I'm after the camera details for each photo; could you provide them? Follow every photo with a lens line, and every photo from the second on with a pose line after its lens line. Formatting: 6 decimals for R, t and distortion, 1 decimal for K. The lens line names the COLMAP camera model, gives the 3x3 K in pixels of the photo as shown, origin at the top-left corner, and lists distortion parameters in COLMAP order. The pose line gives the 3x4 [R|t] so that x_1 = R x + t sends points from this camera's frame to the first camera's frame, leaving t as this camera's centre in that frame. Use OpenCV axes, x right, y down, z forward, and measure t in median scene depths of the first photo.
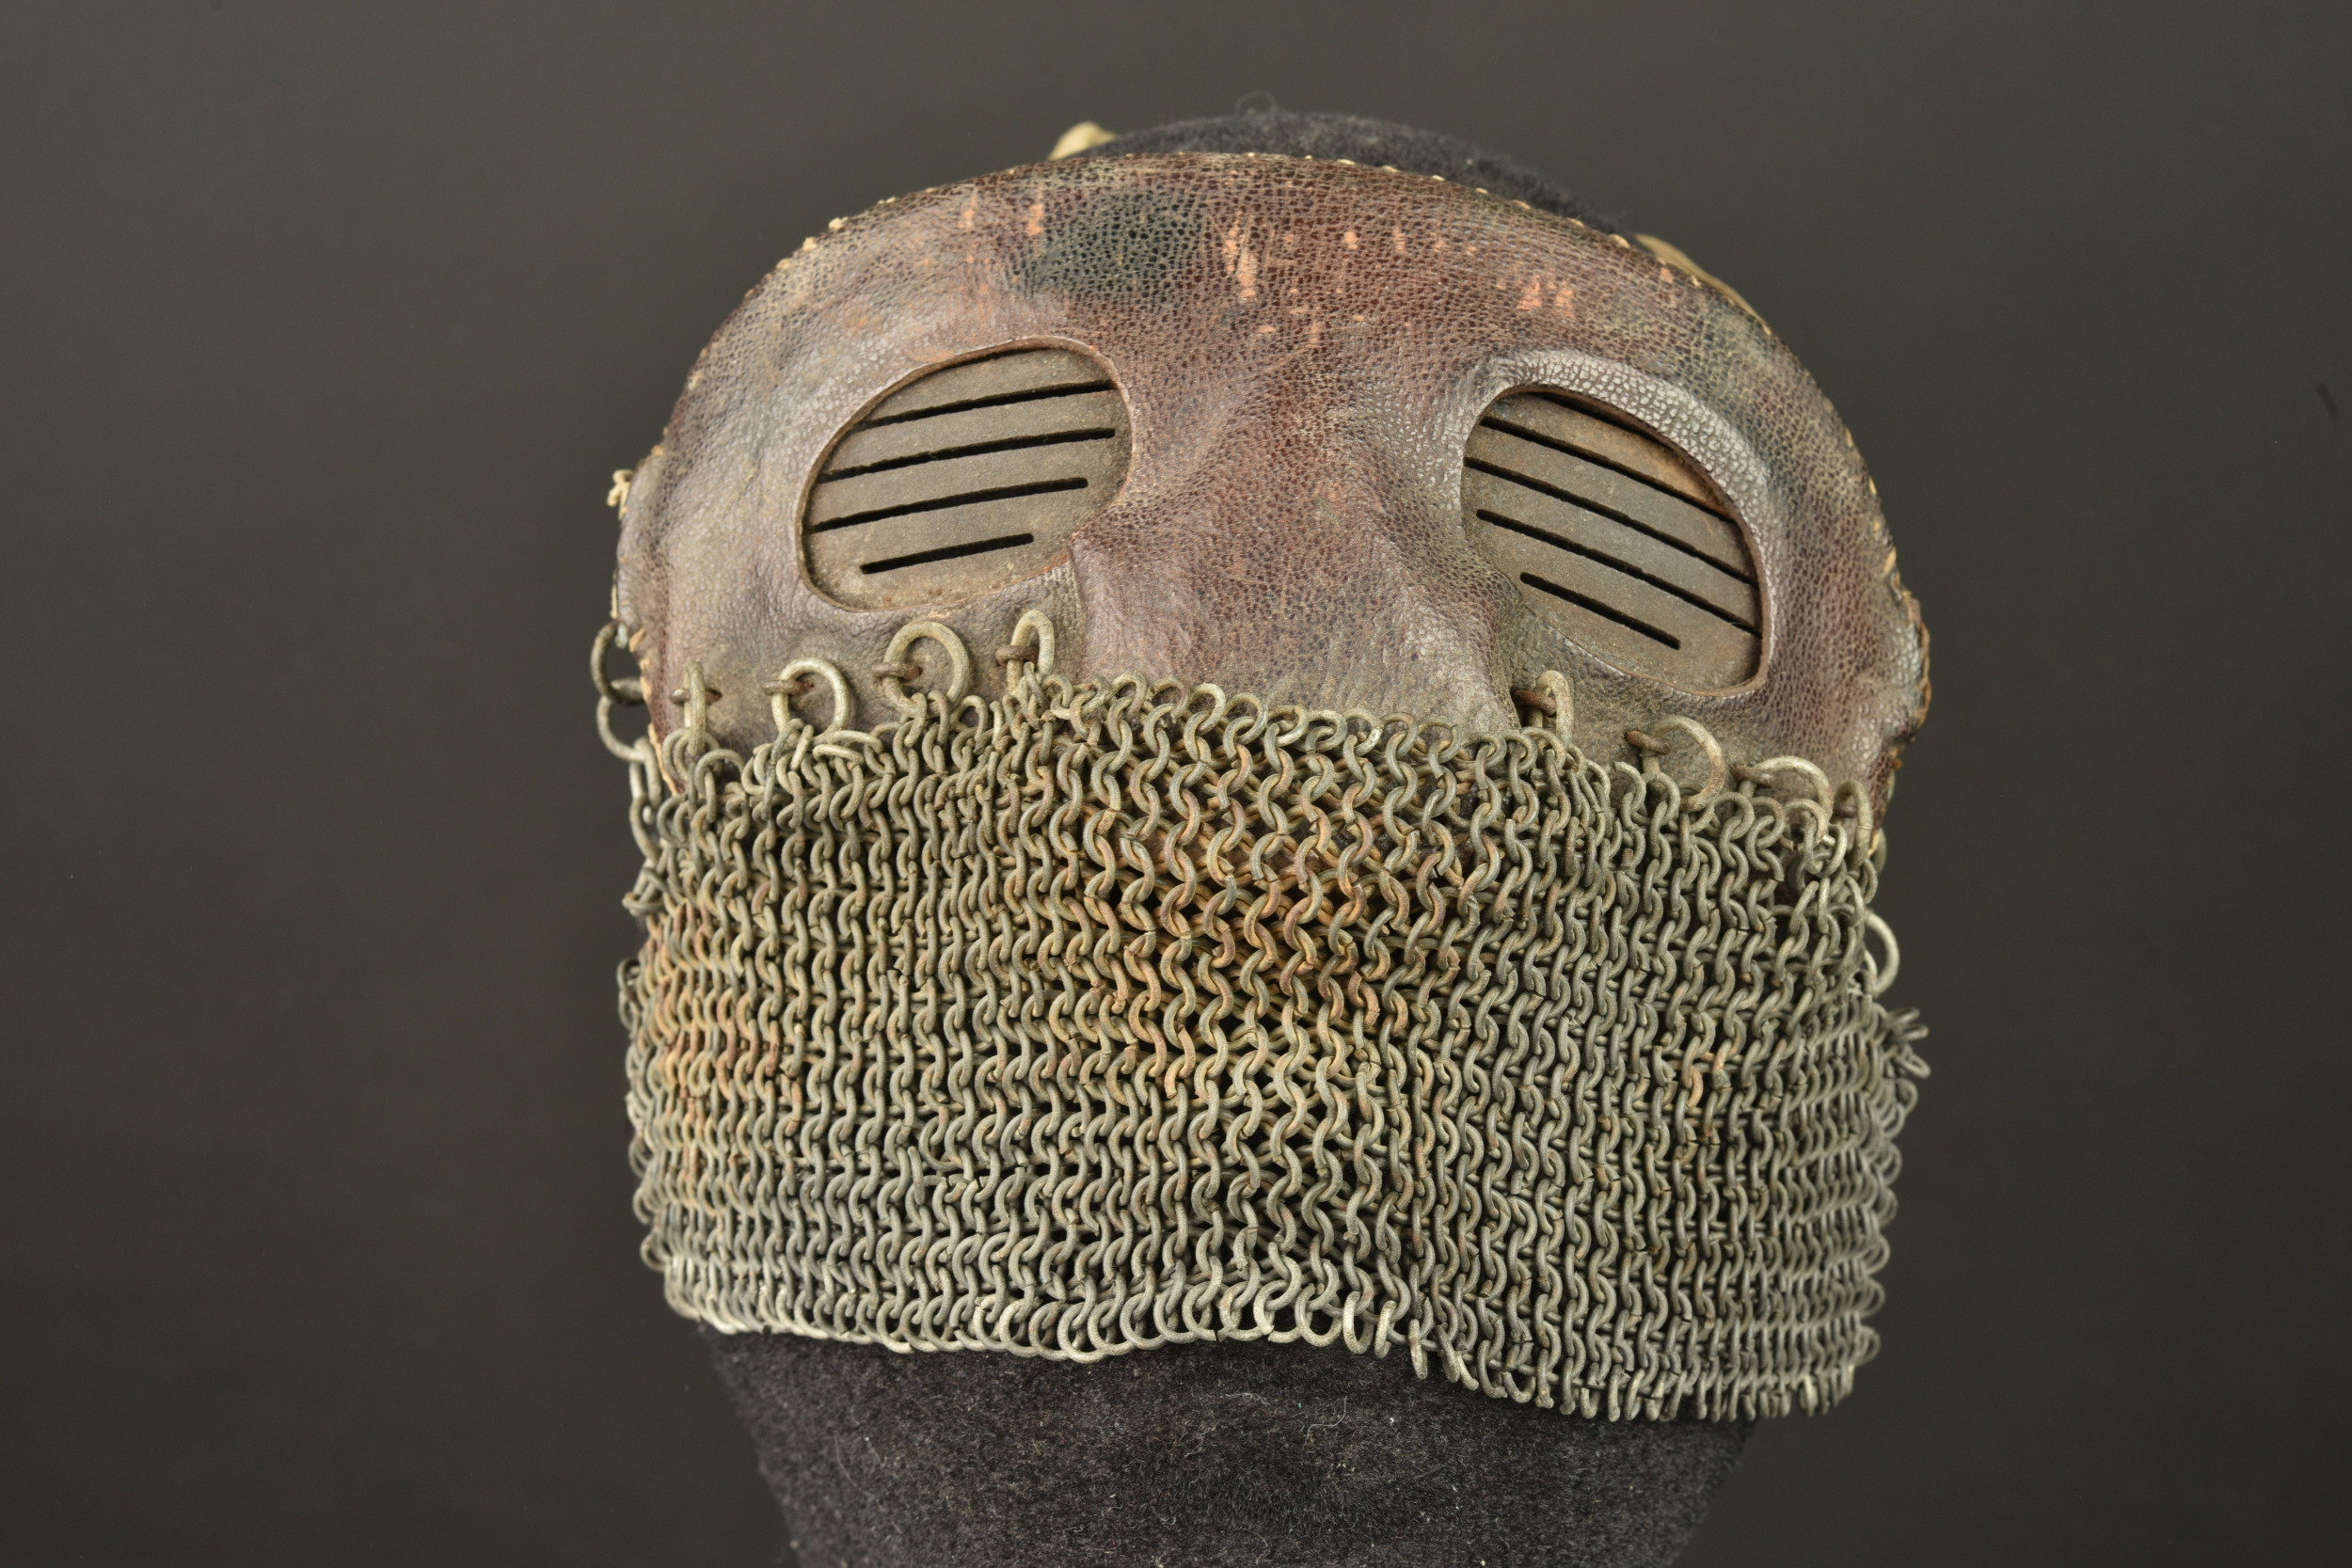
lens RADIAL K [[4216.1, 0, 1176.0], [0, 4216.1, 784.0], [0, 0, 1]] dist [0.013132, -0.092389]
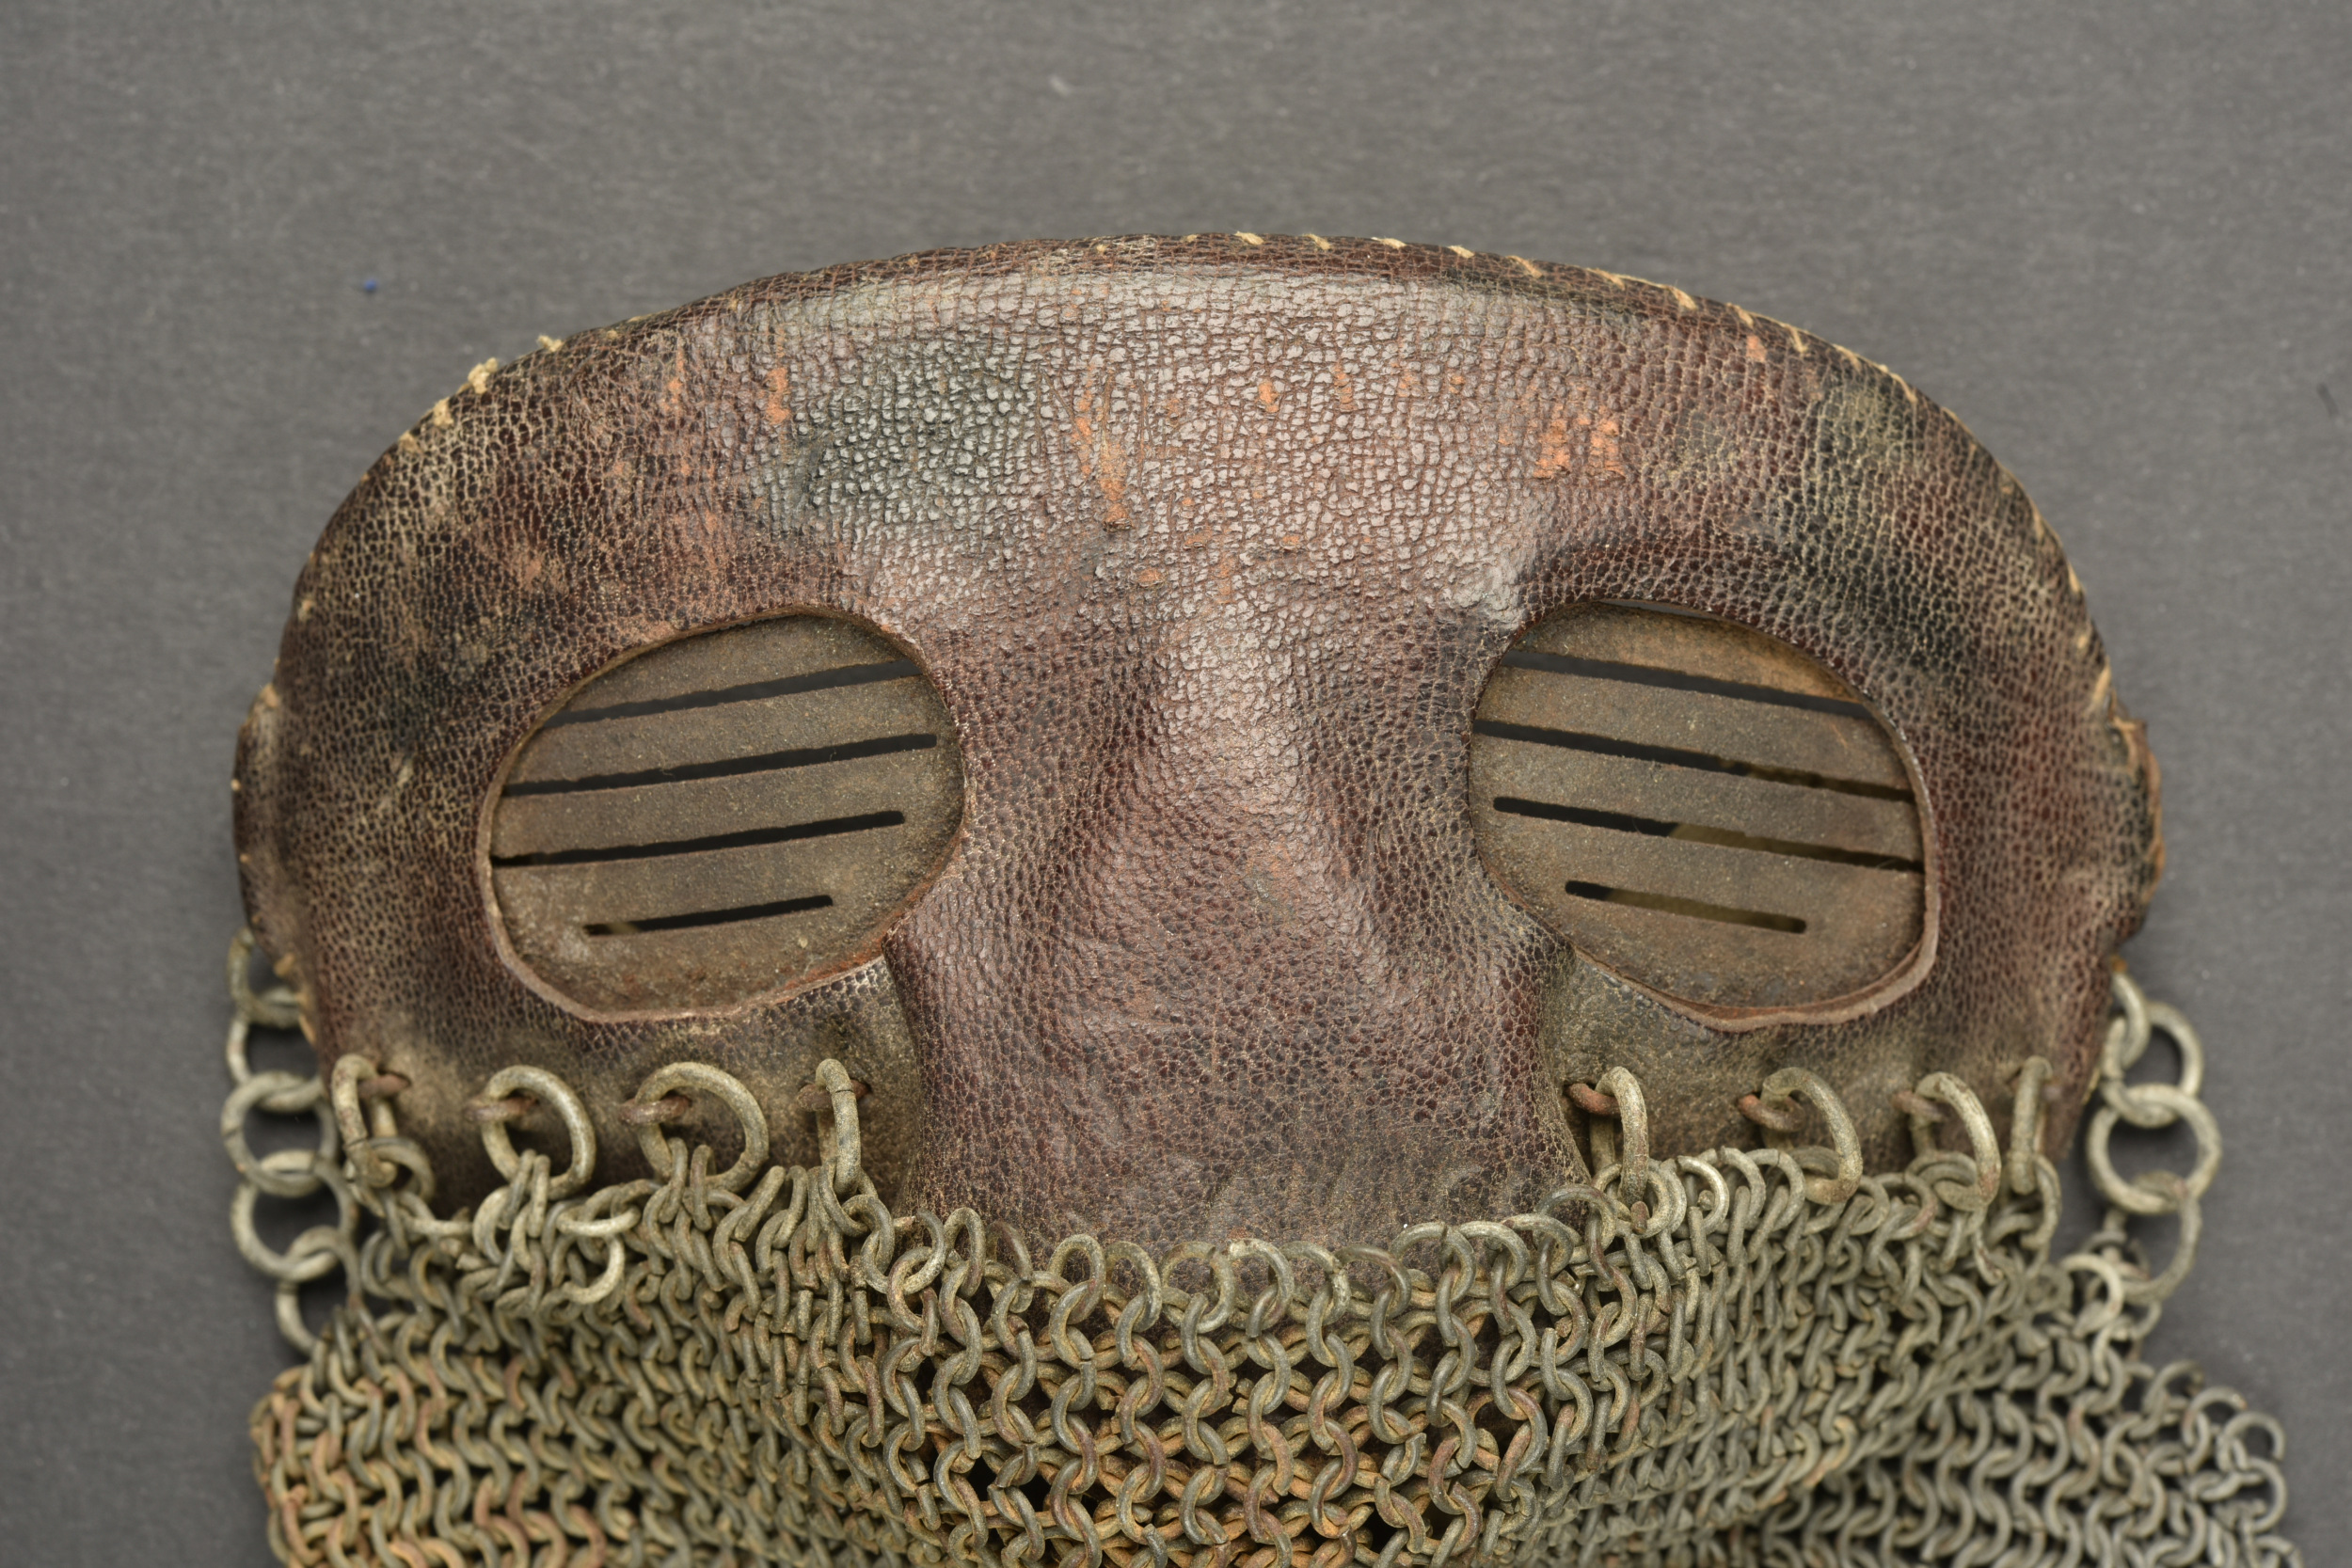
lens RADIAL K [[4216.1, 0, 1176.0], [0, 4216.1, 784.0], [0, 0, 1]] dist [0.013132, -0.092389]
pose [[0.995834, -0.090097, -0.014048, 0.031070], [0.089806, 0.942366, 0.322305, -0.283509], [-0.015800, -0.322224, 0.946531, 0.373898]]
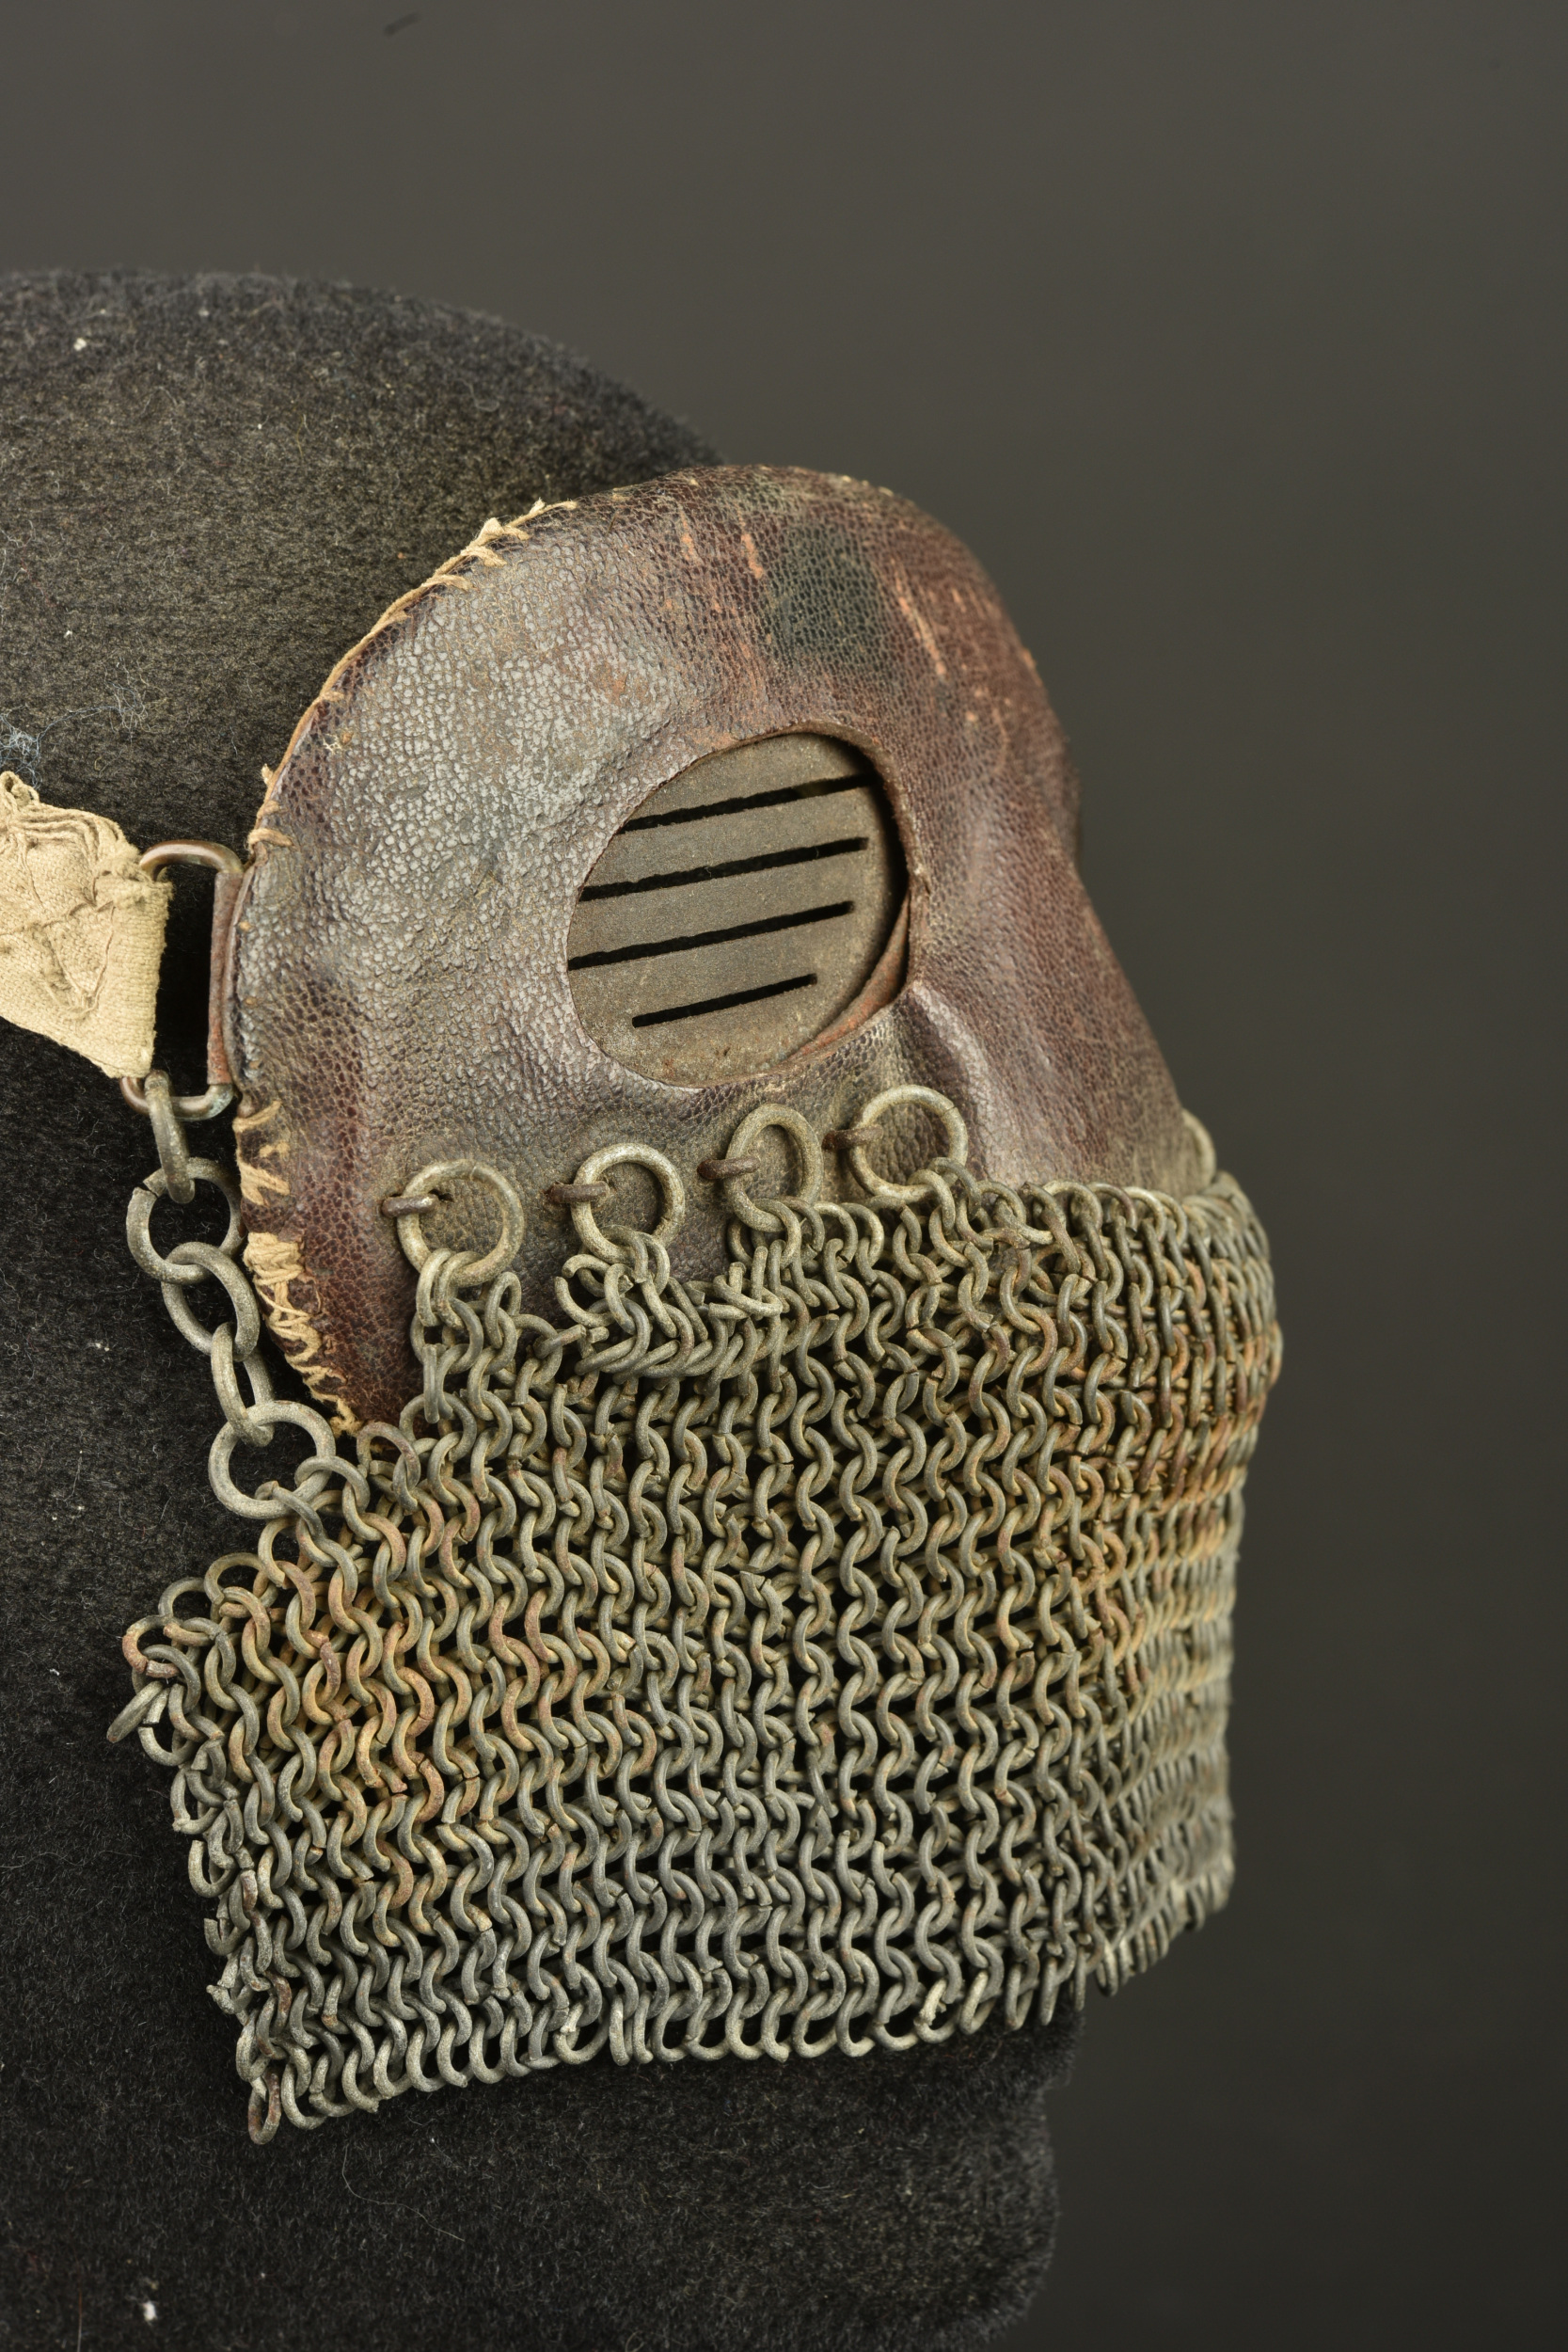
lens RADIAL K [[4216.1, 0, 784.0], [0, 4216.1, 1176.0], [0, 0, 1]] dist [0.013132, -0.092389]
pose [[0.467613, -0.086384, 0.879702, -0.726175], [-0.037560, 0.992373, 0.117414, -0.113366], [-0.883135, -0.087946, 0.460802, 0.637153]]
